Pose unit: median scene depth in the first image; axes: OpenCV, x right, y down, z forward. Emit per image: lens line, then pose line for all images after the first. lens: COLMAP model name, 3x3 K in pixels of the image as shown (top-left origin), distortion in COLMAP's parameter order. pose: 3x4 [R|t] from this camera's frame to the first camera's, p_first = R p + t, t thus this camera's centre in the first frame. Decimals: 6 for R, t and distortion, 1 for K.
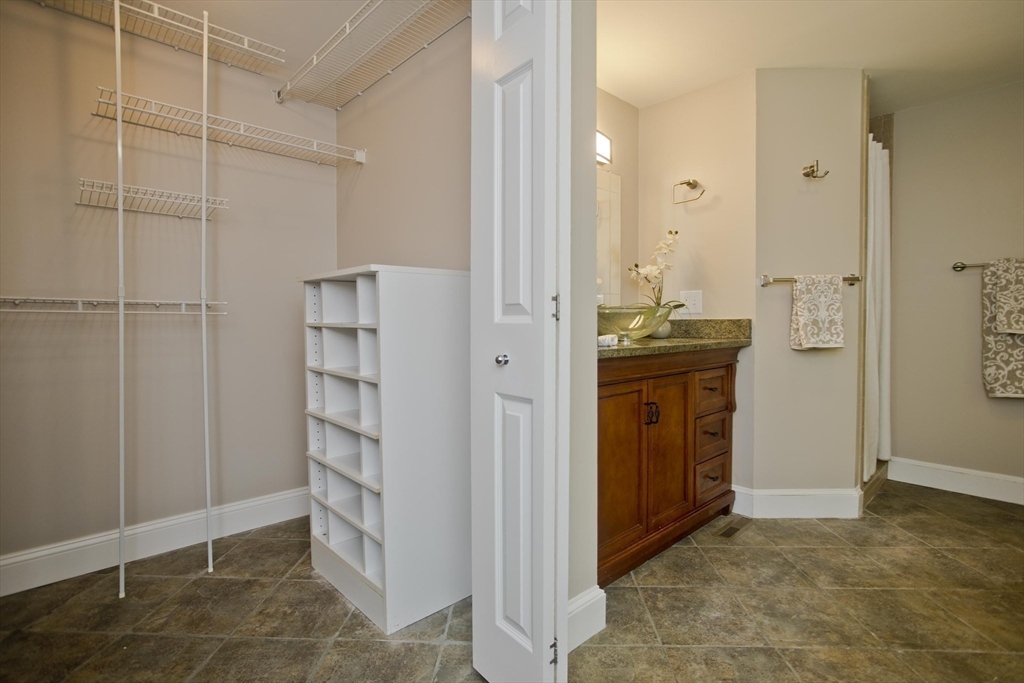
lens RADIAL K [[488.8, 0, 497.4], [0, 488.8, 338.5], [0, 0, 1]] dist [-0.017858, 0.009949]
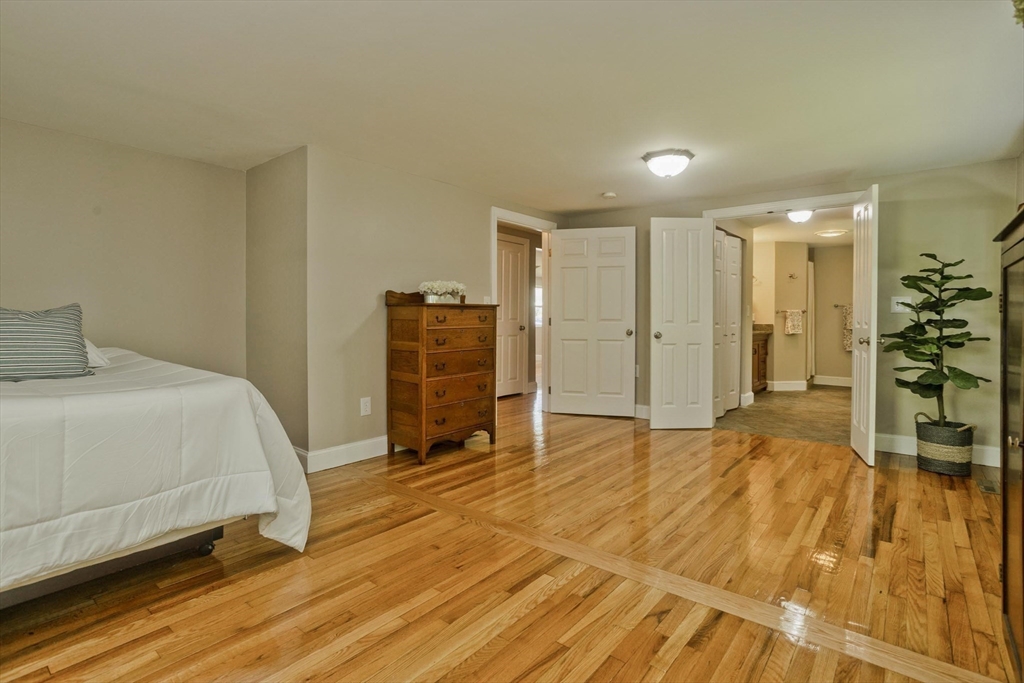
lens RADIAL K [[505.4, 0, 513.6], [0, 505.4, 326.6], [0, 0, 1]] dist [-0.042626, 0.024238]
pose [[0.989076, 0.005547, 0.147304, -1.462283], [-0.003877, 0.999925, -0.011624, 0.017057], [-0.147358, 0.010926, 0.989023, -1.747504]]
